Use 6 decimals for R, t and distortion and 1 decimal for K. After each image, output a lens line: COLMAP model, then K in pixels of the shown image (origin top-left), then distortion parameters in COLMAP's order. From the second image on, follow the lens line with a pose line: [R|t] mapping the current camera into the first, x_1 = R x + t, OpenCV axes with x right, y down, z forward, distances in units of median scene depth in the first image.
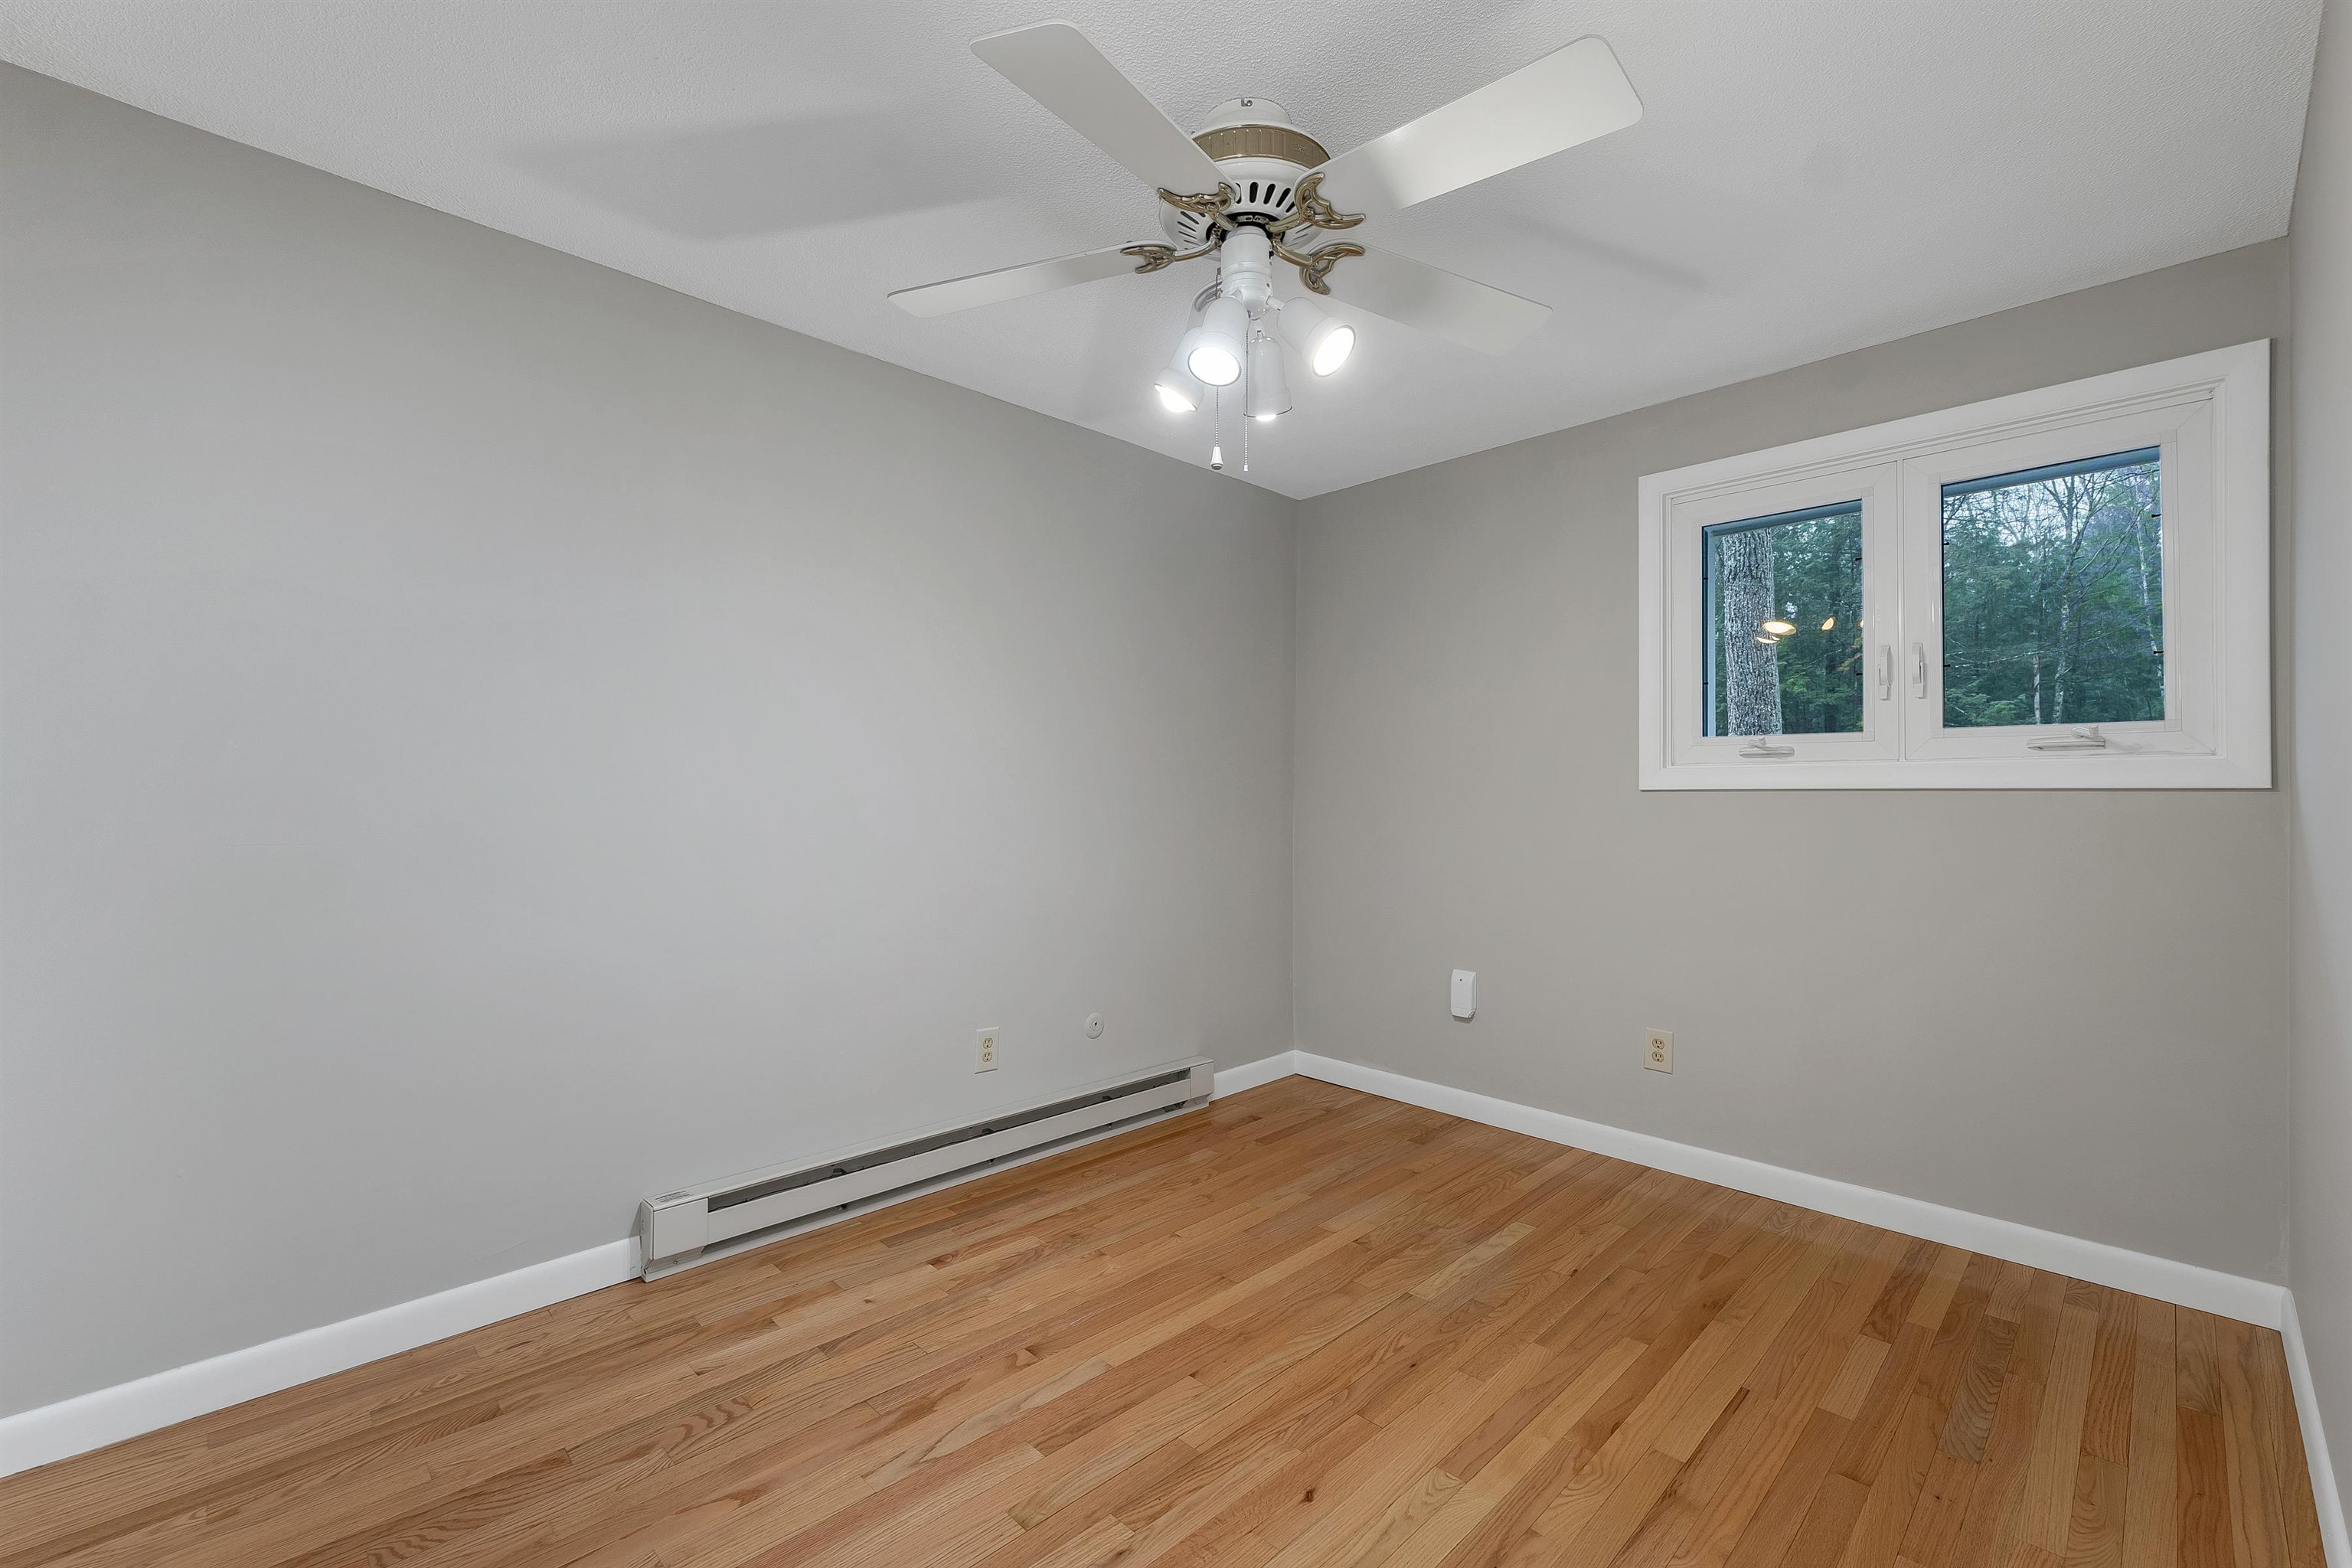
lens RADIAL K [[980.1, 0, 1166.9], [0, 980.1, 776.9], [0, 0, 1]] dist [-0.001178, -0.000243]
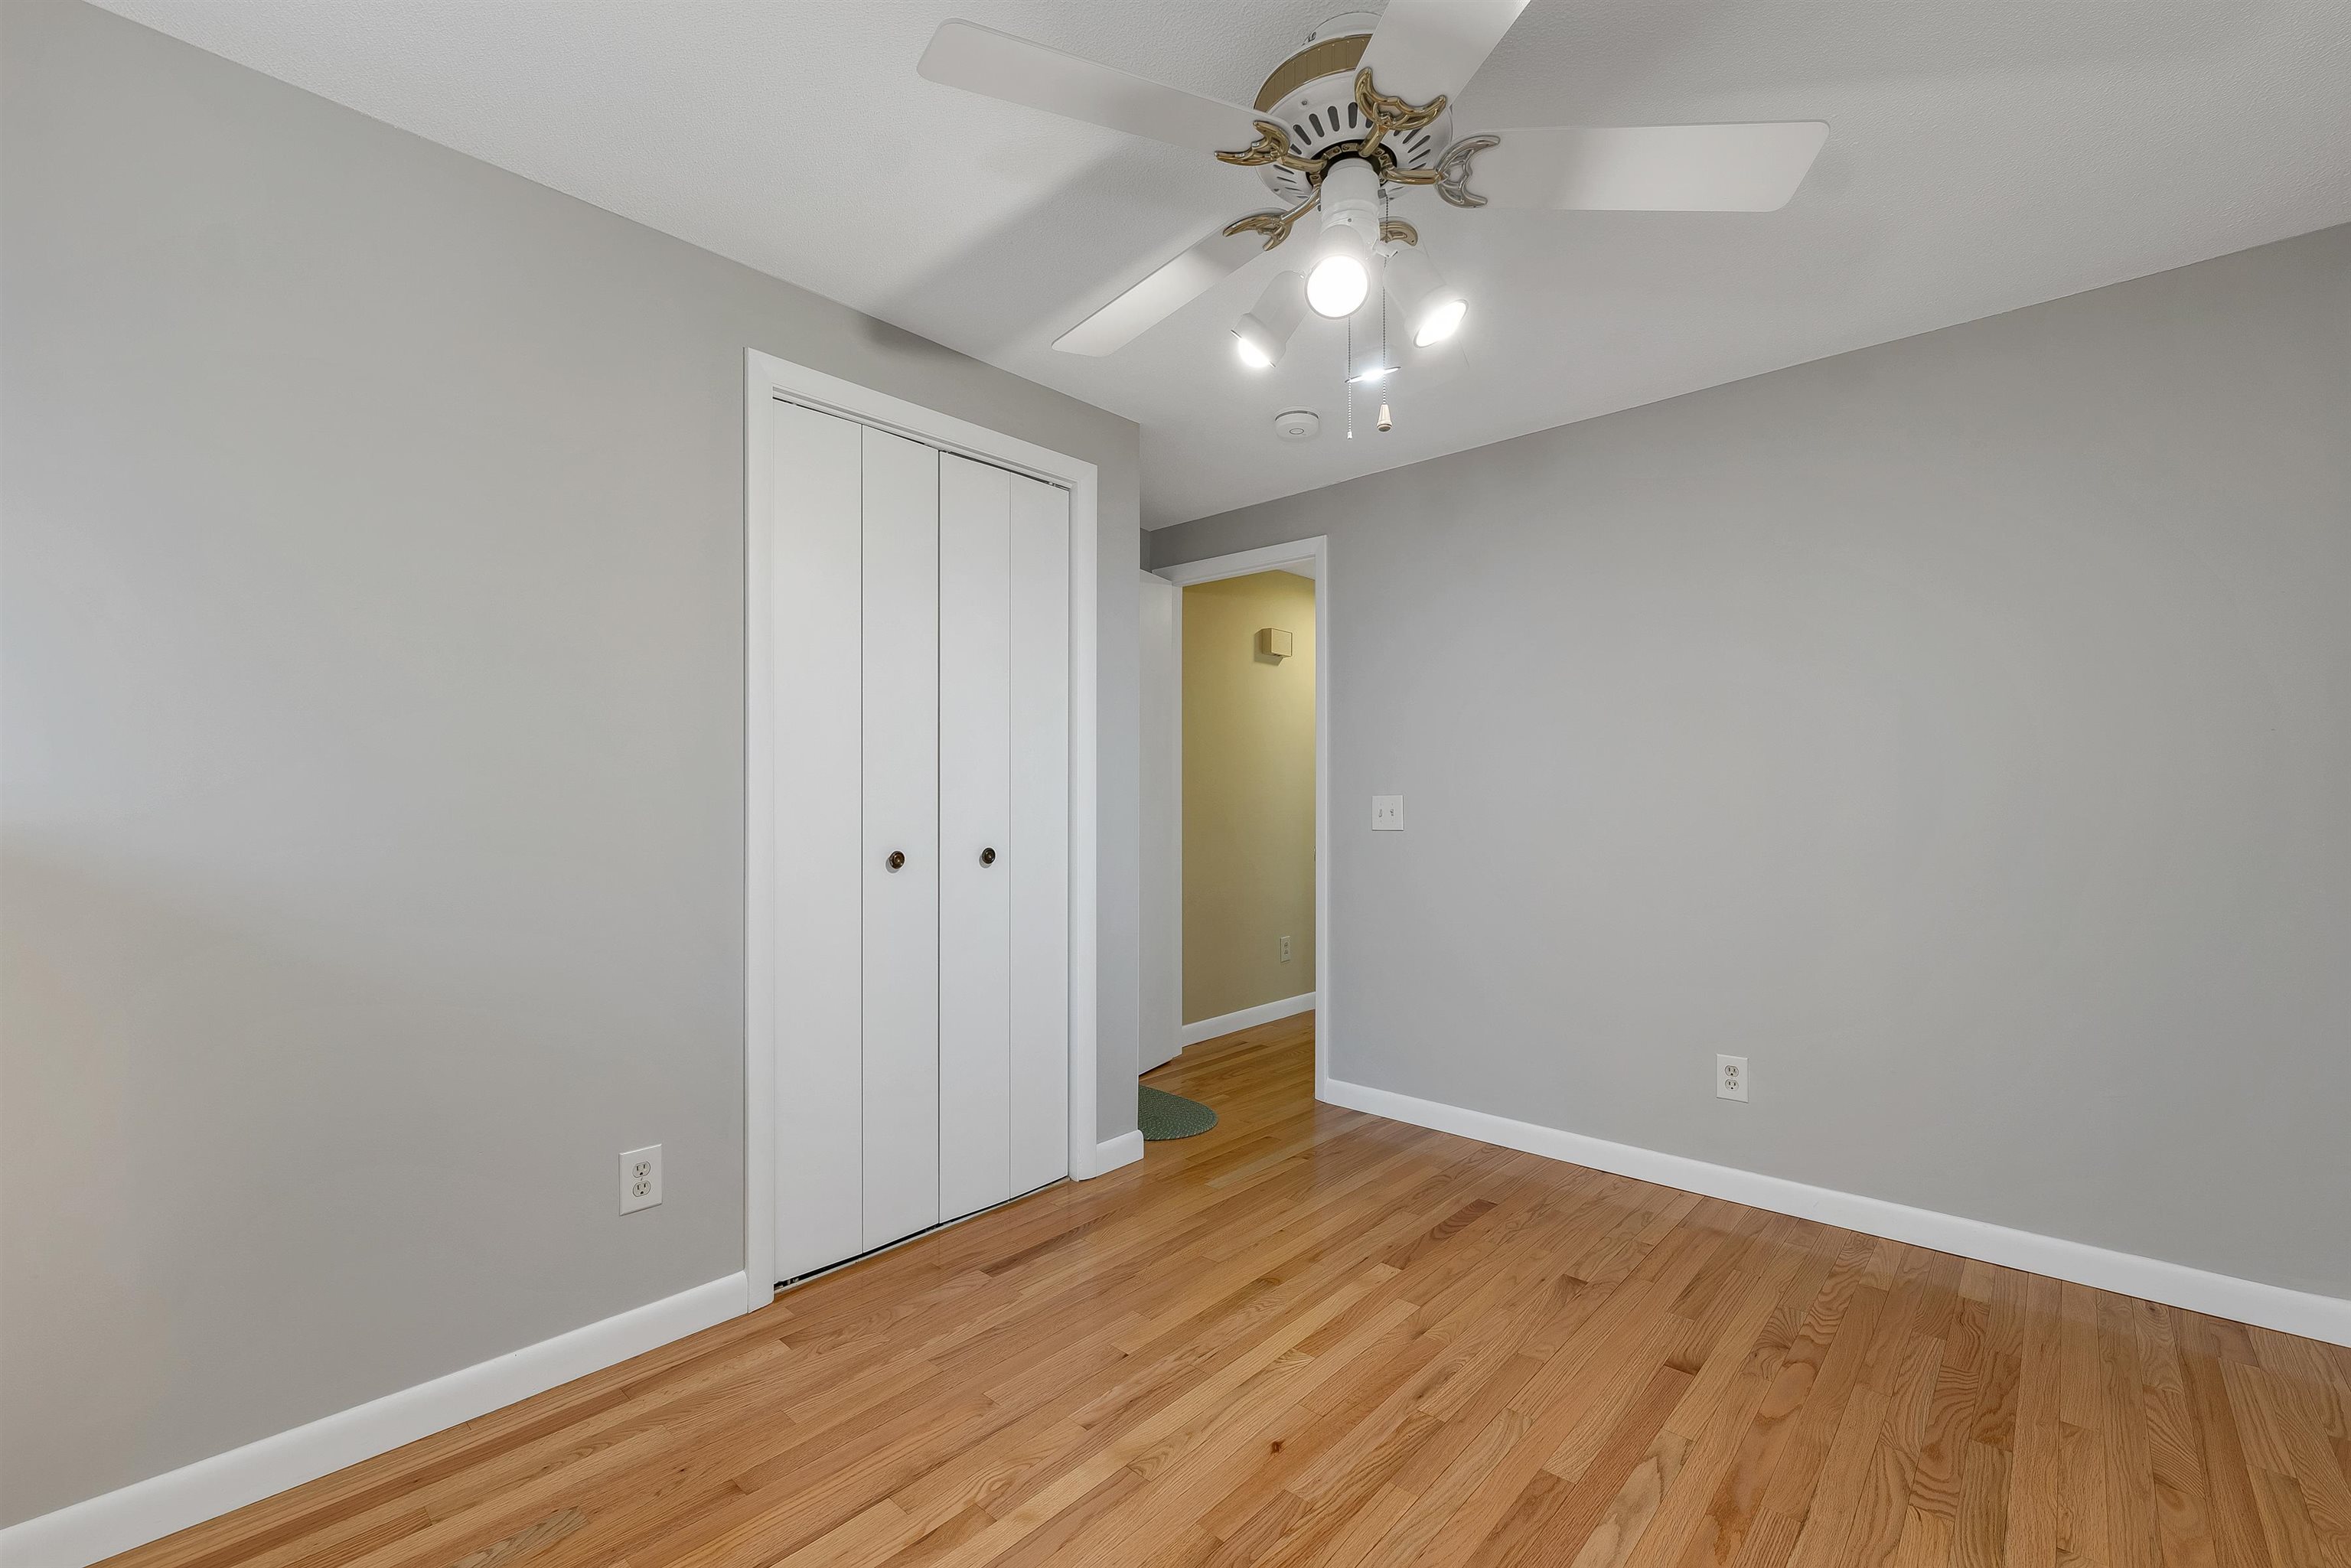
lens RADIAL K [[985.5, 0, 1169.2], [0, 985.5, 801.2], [0, 0, 1]] dist [-0.000578, 0.000054]
pose [[-0.998254, -0.001709, -0.059050, 0.241189], [-0.000526, 0.999799, -0.020060, 0.028899], [0.059072, -0.019993, -0.998053, 1.535269]]
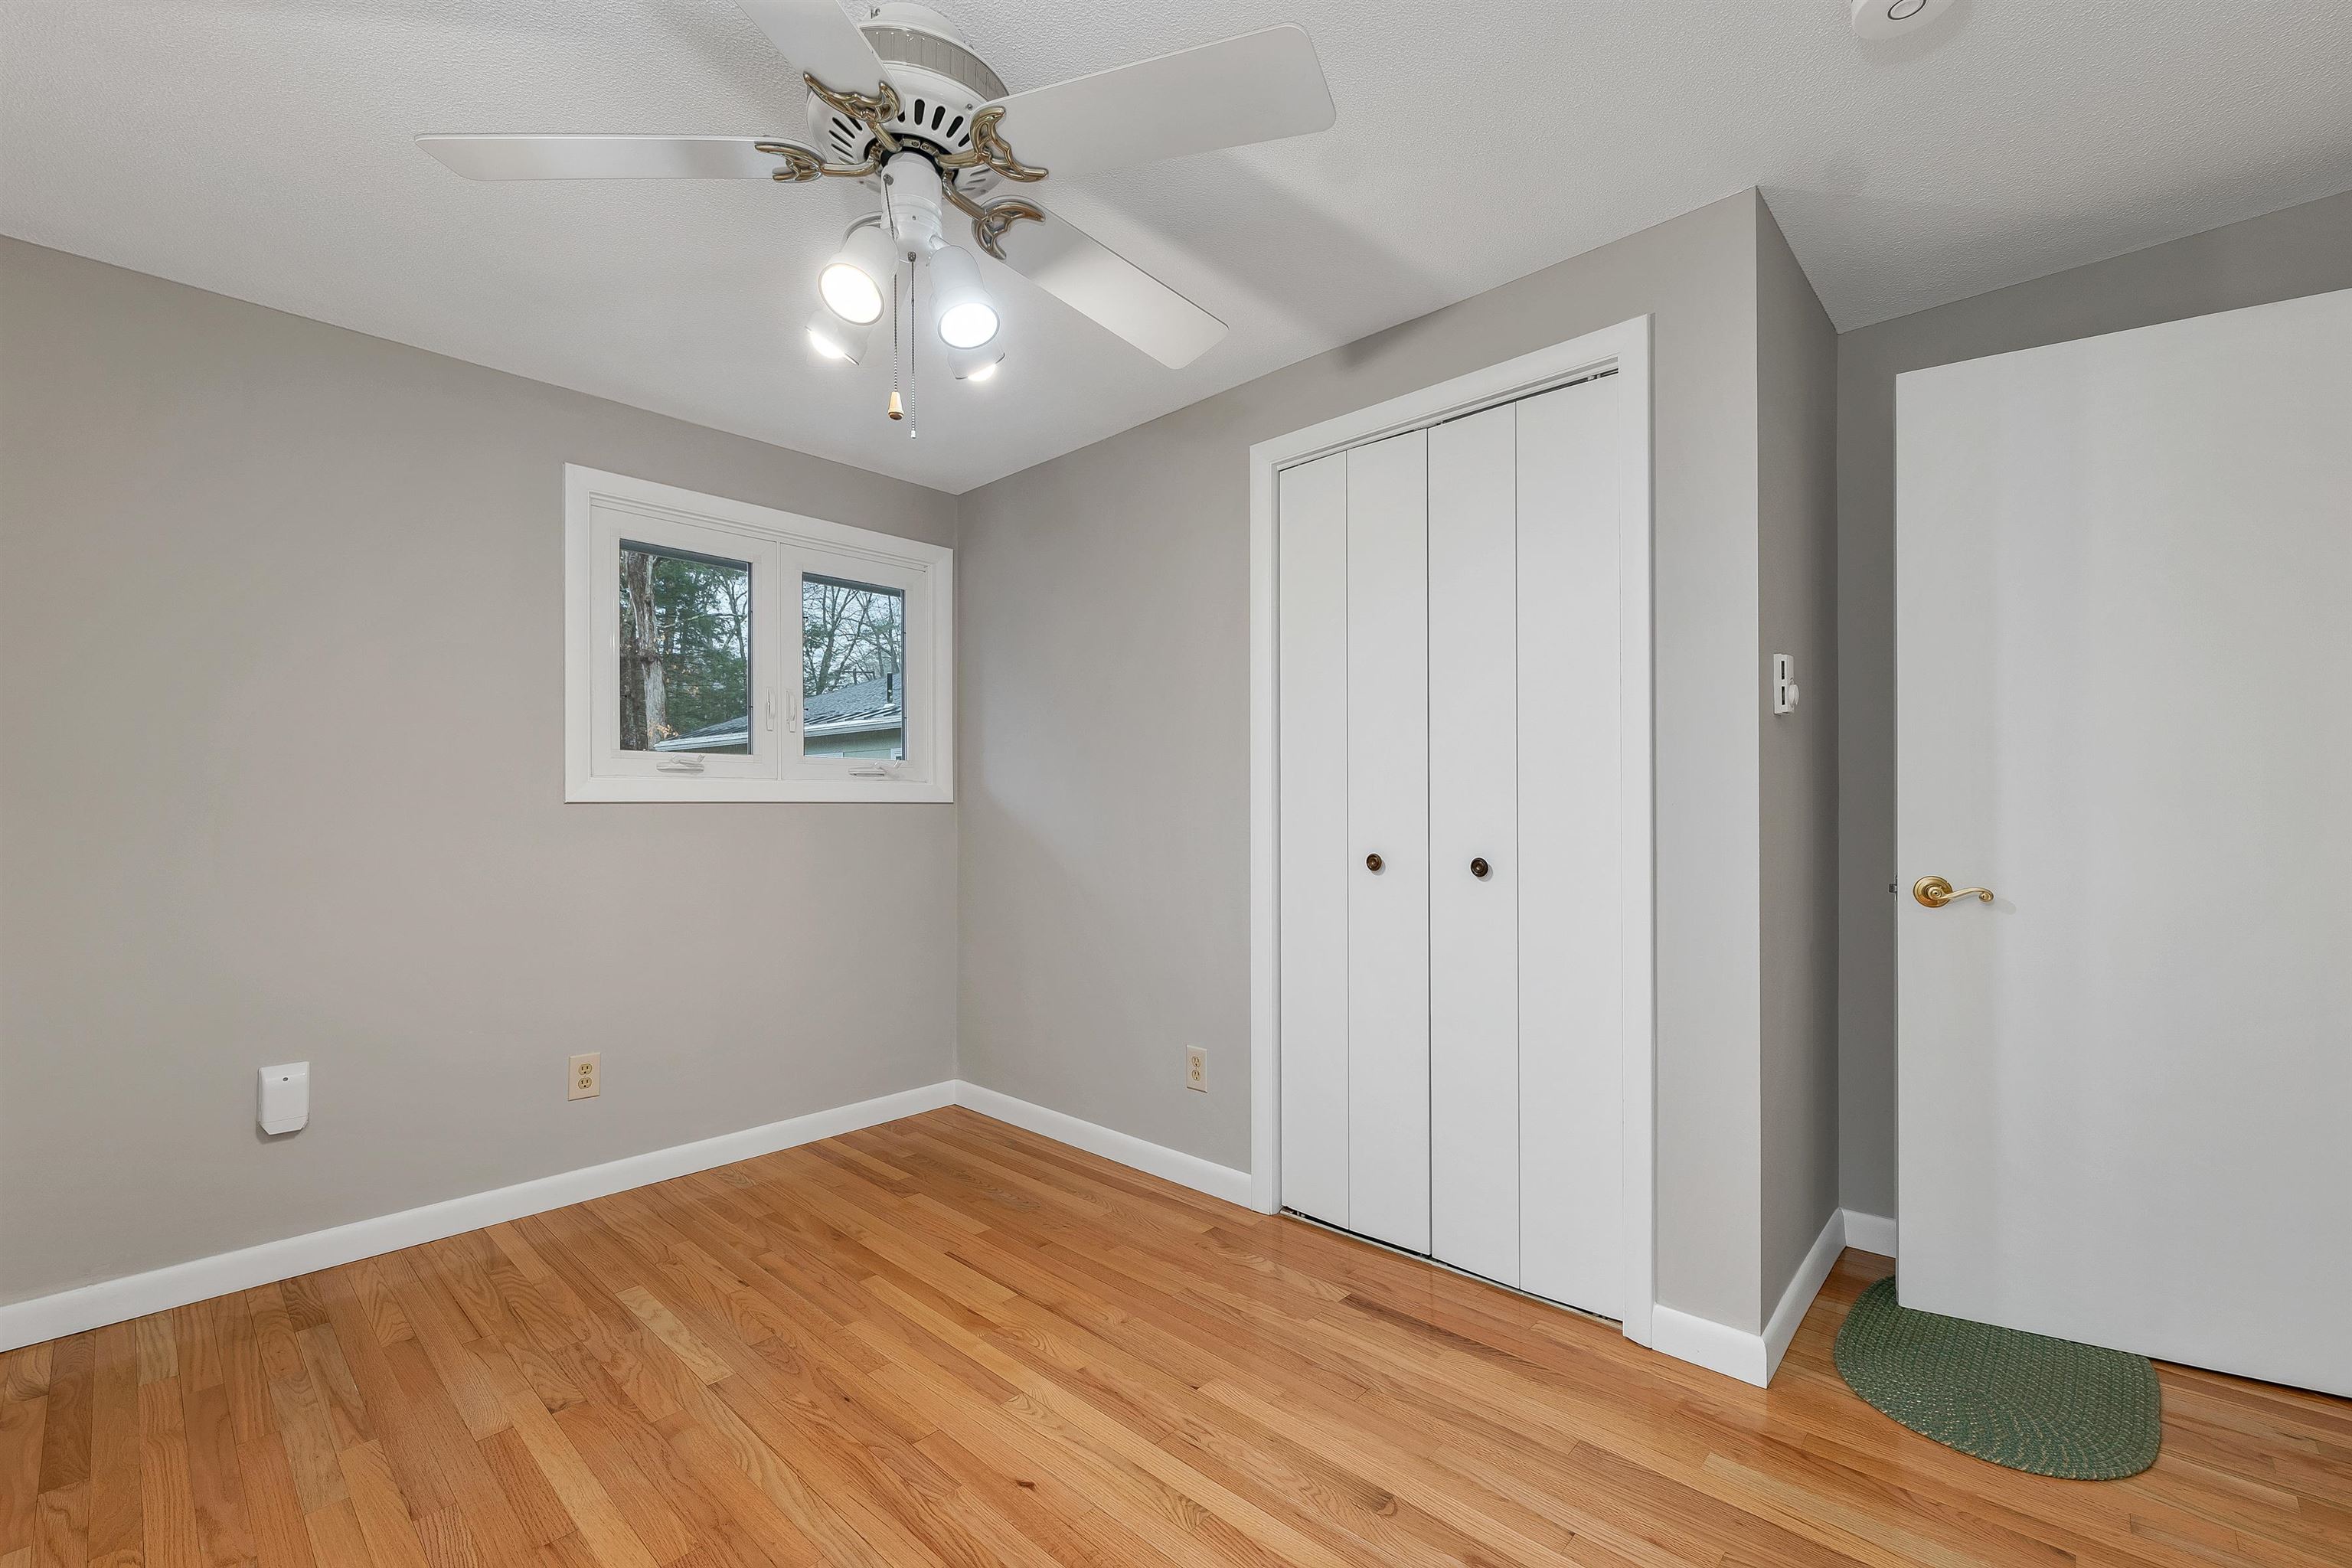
lens RADIAL K [[985.9, 0, 1169.7], [0, 985.9, 801.2], [0, 0, 1]] dist [-0.000578, 0.000054]
pose [[-0.043662, 0.003707, 0.999040, -0.660156], [-0.014942, 0.999879, -0.004363, 0.011366], [-0.998935, -0.015118, -0.043601, 0.661620]]
